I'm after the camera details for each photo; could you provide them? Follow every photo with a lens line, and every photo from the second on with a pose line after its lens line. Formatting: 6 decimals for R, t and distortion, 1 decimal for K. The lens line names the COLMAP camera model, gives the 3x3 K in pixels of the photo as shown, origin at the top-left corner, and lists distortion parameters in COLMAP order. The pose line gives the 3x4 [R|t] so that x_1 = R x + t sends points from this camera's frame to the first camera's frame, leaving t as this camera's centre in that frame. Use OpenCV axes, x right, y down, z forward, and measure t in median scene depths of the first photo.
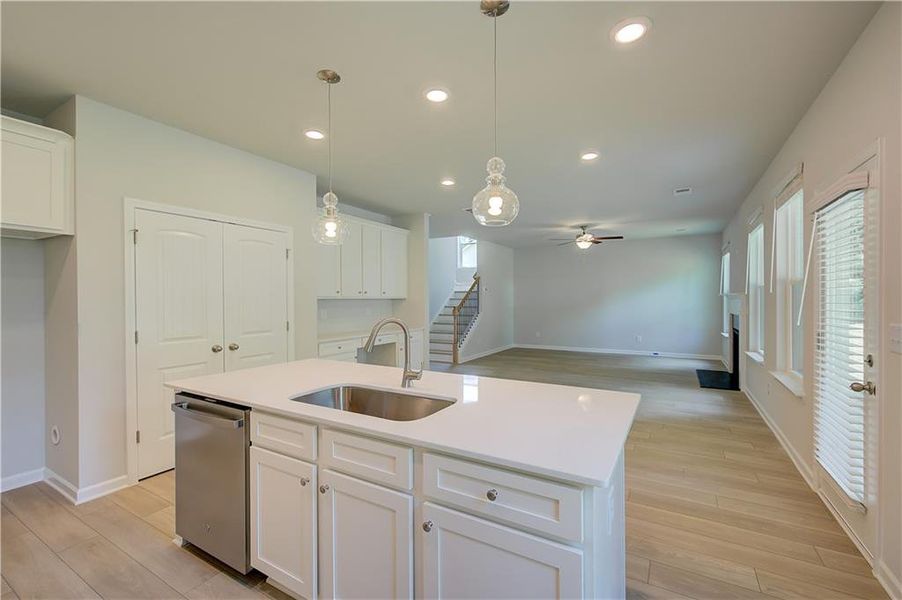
lens RADIAL K [[362.1, 0, 439.6], [0, 362.1, 298.9], [0, 0, 1]] dist [0.000056, 0.000557]
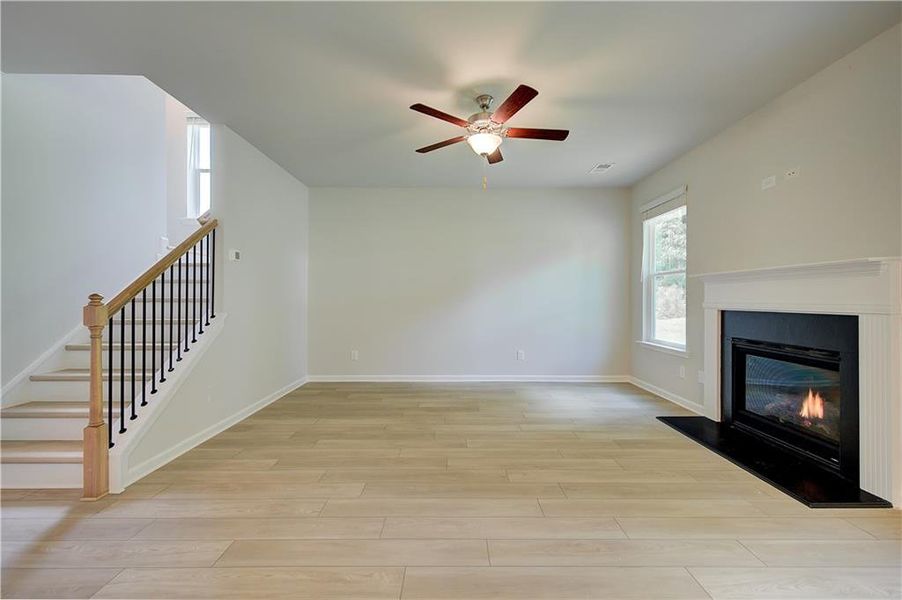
lens RADIAL K [[362.1, 0, 456.1], [0, 362.1, 300.8], [0, 0, 1]] dist [0.000056, 0.000557]
pose [[0.831190, 0.009266, 0.555911, 0.206059], [-0.011611, 0.999932, 0.000692, 0.034749], [-0.555867, -0.007030, 0.831242, 1.015677]]
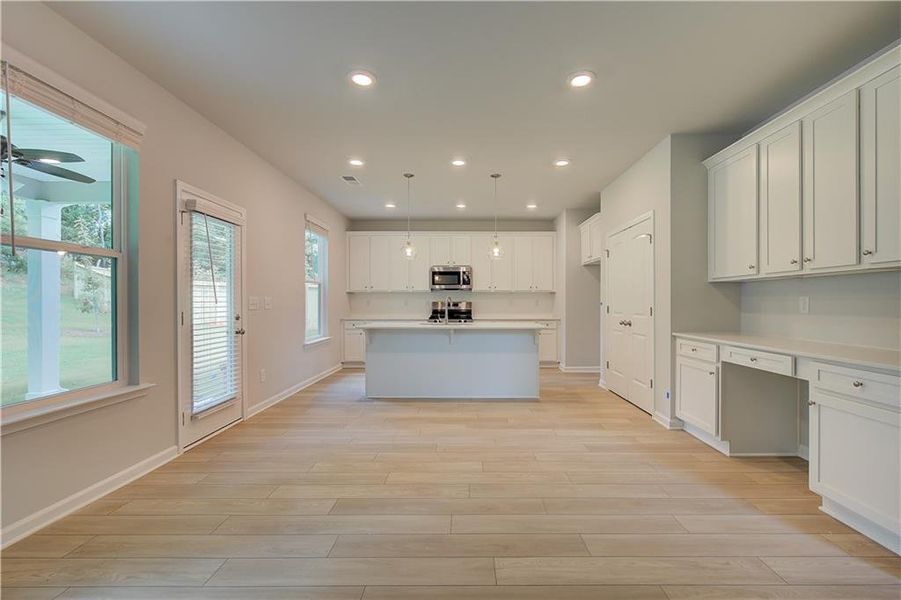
lens RADIAL K [[389.0, 0, 466.6], [0, 389.0, 302.5], [0, 0, 1]] dist [-0.002711, 0.000686]
pose [[-0.835030, 0.011767, -0.550079, 0.494656], [0.010014, 0.999931, 0.006187, 0.031546], [0.550114, -0.000342, -0.835090, 1.337504]]
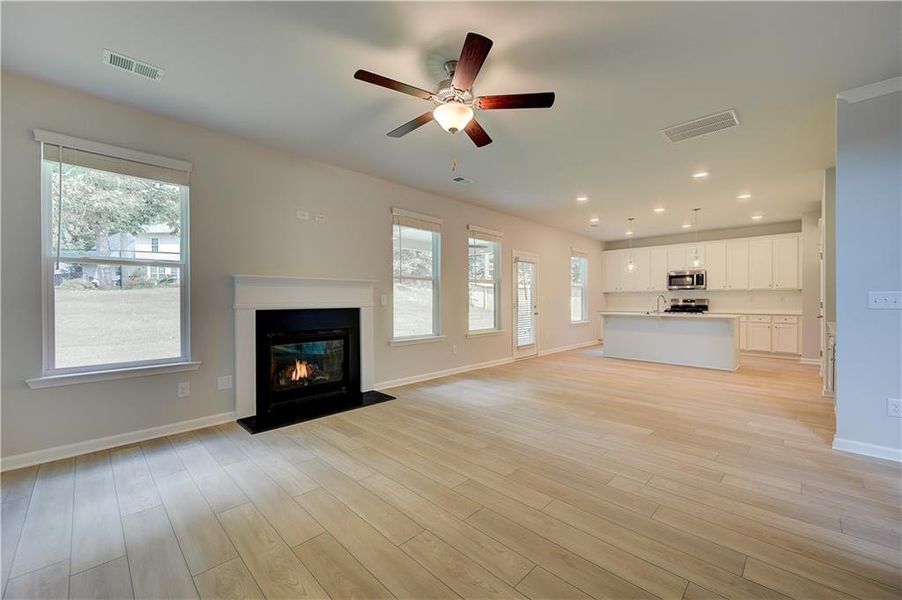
lens RADIAL K [[362.1, 0, 451.0], [0, 362.1, 299.3], [0, 0, 1]] dist [0.000056, 0.000557]
pose [[-0.980396, 0.013841, 0.196550, 0.497433], [0.013154, 0.999902, -0.004801, 0.033845], [-0.196597, -0.002121, -0.980482, 2.052104]]
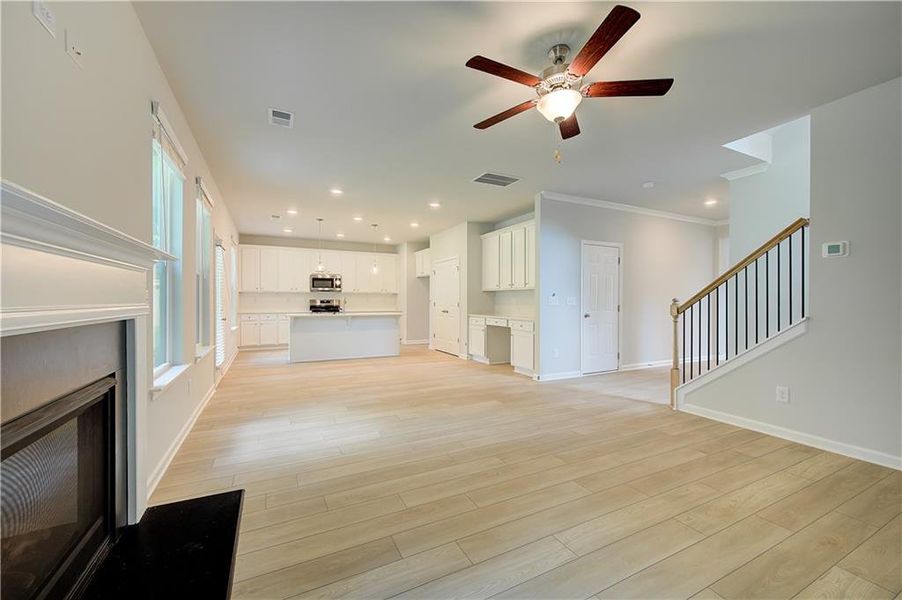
lens RADIAL K [[362.1, 0, 455.8], [0, 362.1, 300.0], [0, 0, 1]] dist [0.000056, 0.000557]
pose [[-0.492160, 0.009574, -0.870452, 1.115309], [0.004829, 0.999954, 0.008268, 0.025786], [0.870491, -0.000134, -0.492184, 1.641681]]
